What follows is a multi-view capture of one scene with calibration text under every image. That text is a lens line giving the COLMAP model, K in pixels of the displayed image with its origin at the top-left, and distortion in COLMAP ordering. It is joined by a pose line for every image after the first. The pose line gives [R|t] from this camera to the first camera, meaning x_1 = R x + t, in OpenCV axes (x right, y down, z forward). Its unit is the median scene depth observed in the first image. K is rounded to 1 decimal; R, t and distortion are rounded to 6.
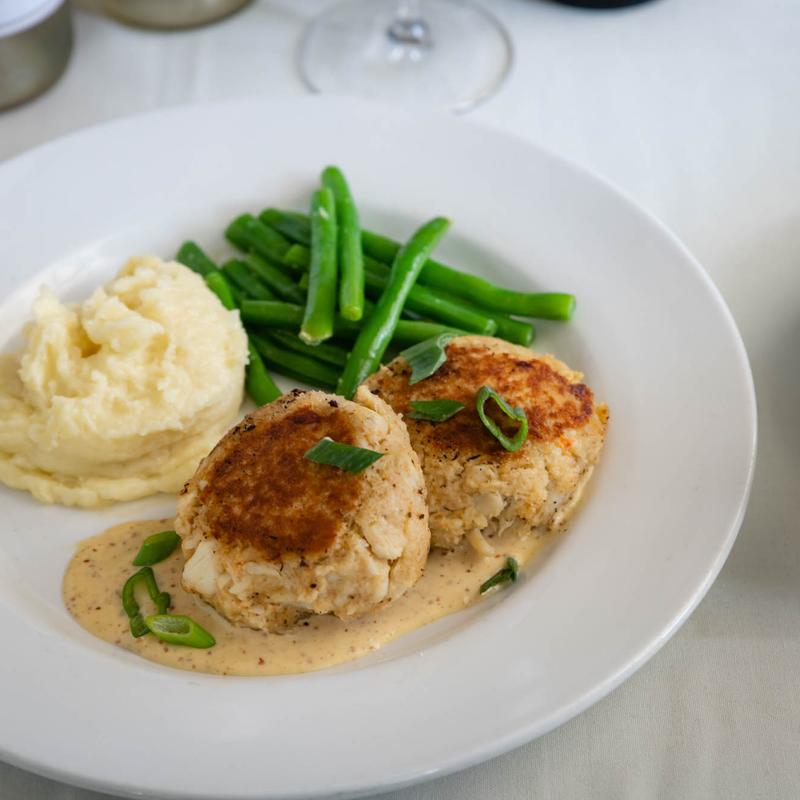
lens RADIAL K [[1922.2, 0, 396.2], [0, 1922.2, 403.3], [0, 0, 1]] dist [-0.113692, 0.000000]
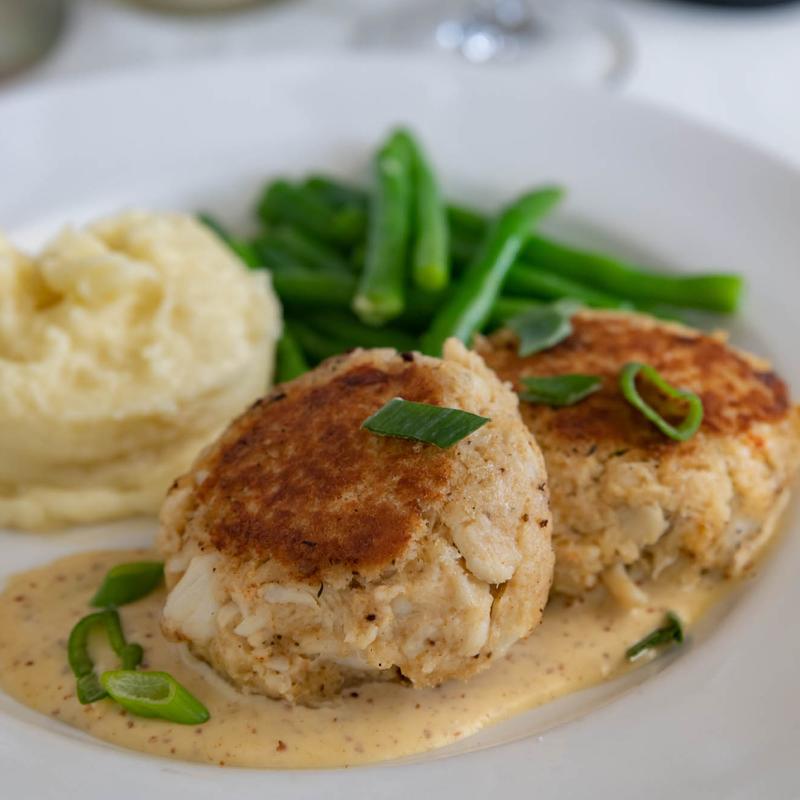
lens RADIAL K [[1922.2, 0, 406.1], [0, 1922.2, 396.1], [0, 0, 1]] dist [-0.113692, 0.000000]
pose [[0.999470, 0.030765, -0.010666, -0.025623], [-0.032008, 0.988398, -0.148473, 0.108637], [0.005974, 0.148736, 0.988859, 0.352836]]
